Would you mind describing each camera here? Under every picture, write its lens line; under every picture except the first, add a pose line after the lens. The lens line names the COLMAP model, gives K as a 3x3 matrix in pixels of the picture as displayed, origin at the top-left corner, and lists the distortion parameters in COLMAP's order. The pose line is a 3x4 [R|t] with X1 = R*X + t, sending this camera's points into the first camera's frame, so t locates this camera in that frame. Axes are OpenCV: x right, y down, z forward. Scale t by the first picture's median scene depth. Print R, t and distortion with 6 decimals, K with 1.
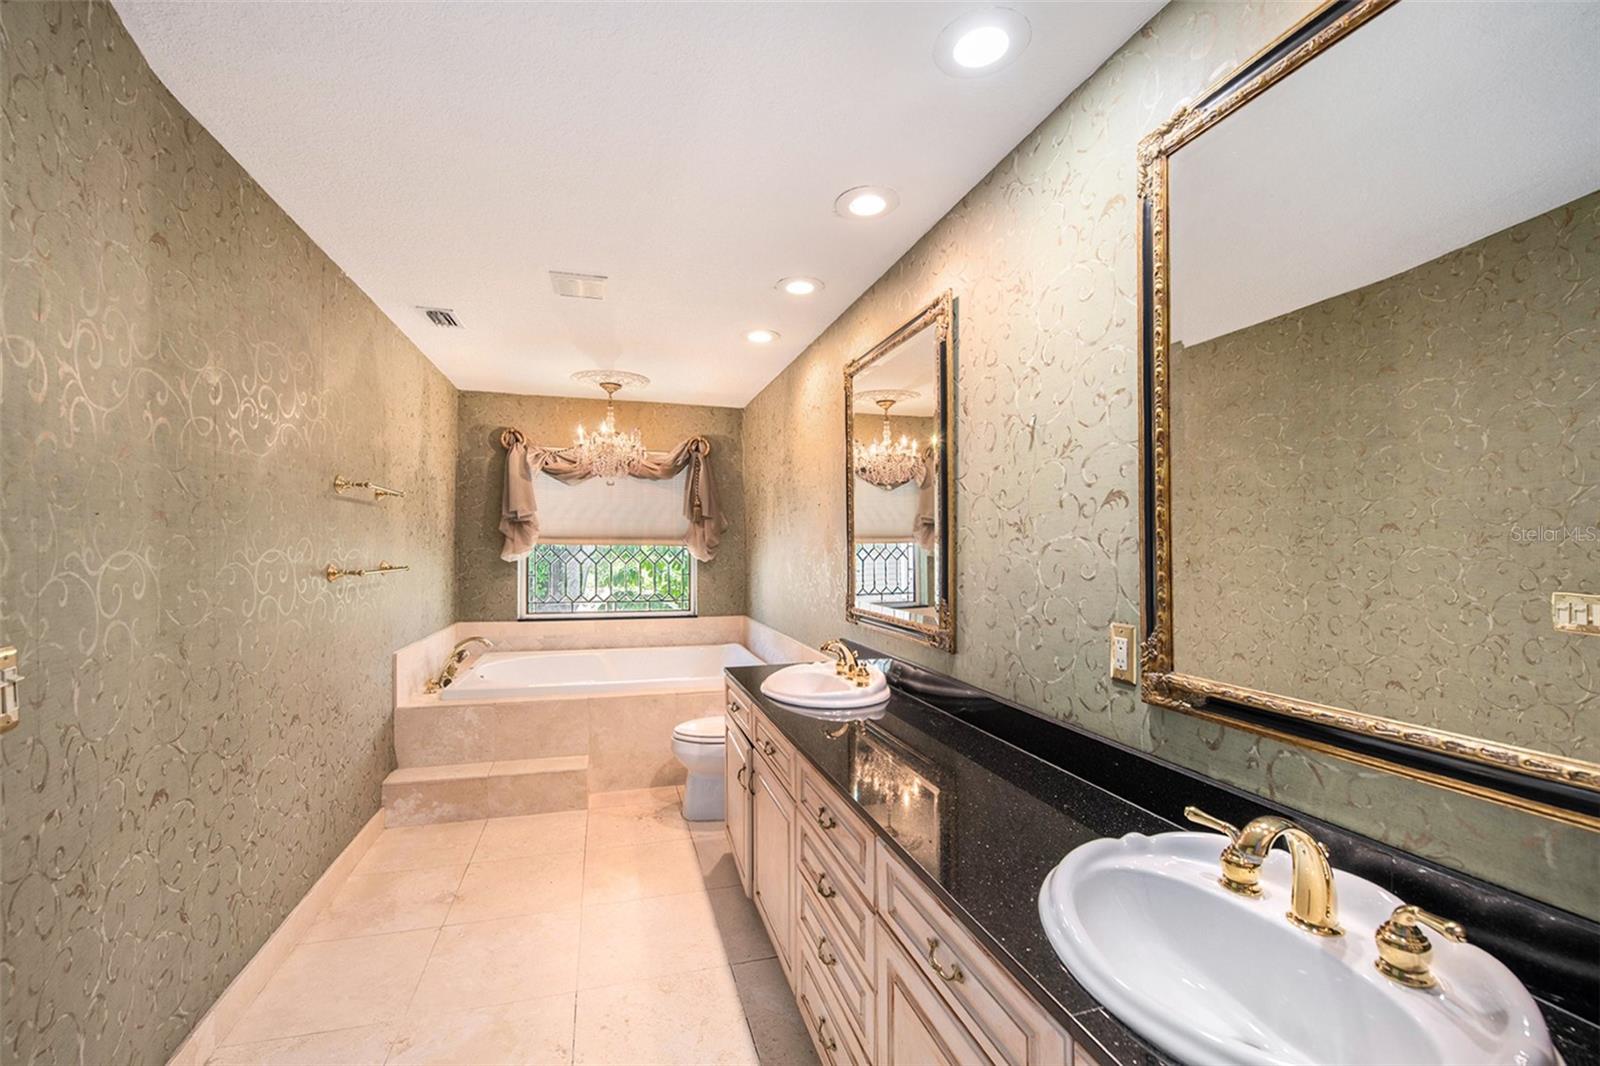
lens RADIAL K [[649.6, 0, 796.7], [0, 649.6, 537.3], [0, 0, 1]] dist [-0.032576, 0.000426]
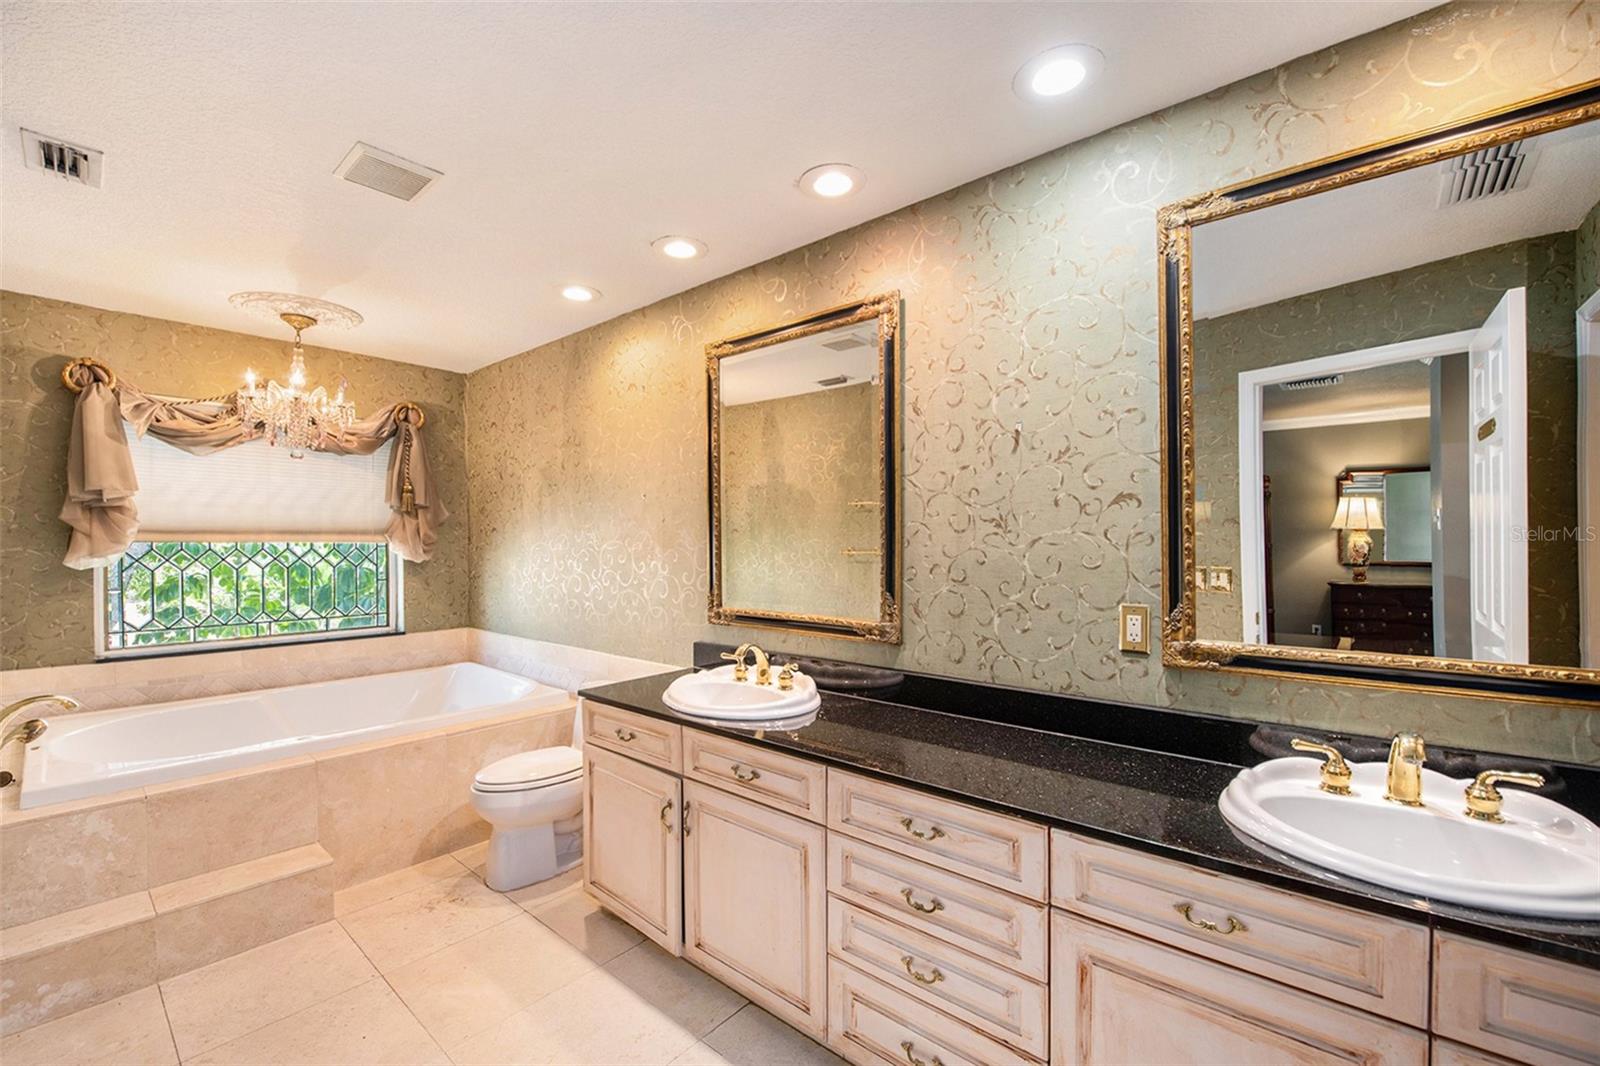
lens RADIAL K [[648.1, 0, 800.0], [0, 648.1, 533.0], [0, 0, 1]] dist [-0.023886, -0.000480]
pose [[0.832805, 0.000745, 0.553566, -0.327928], [-0.001086, 0.999999, 0.000287, 0.000939], [-0.553565, -0.000840, 0.832805, 0.165457]]
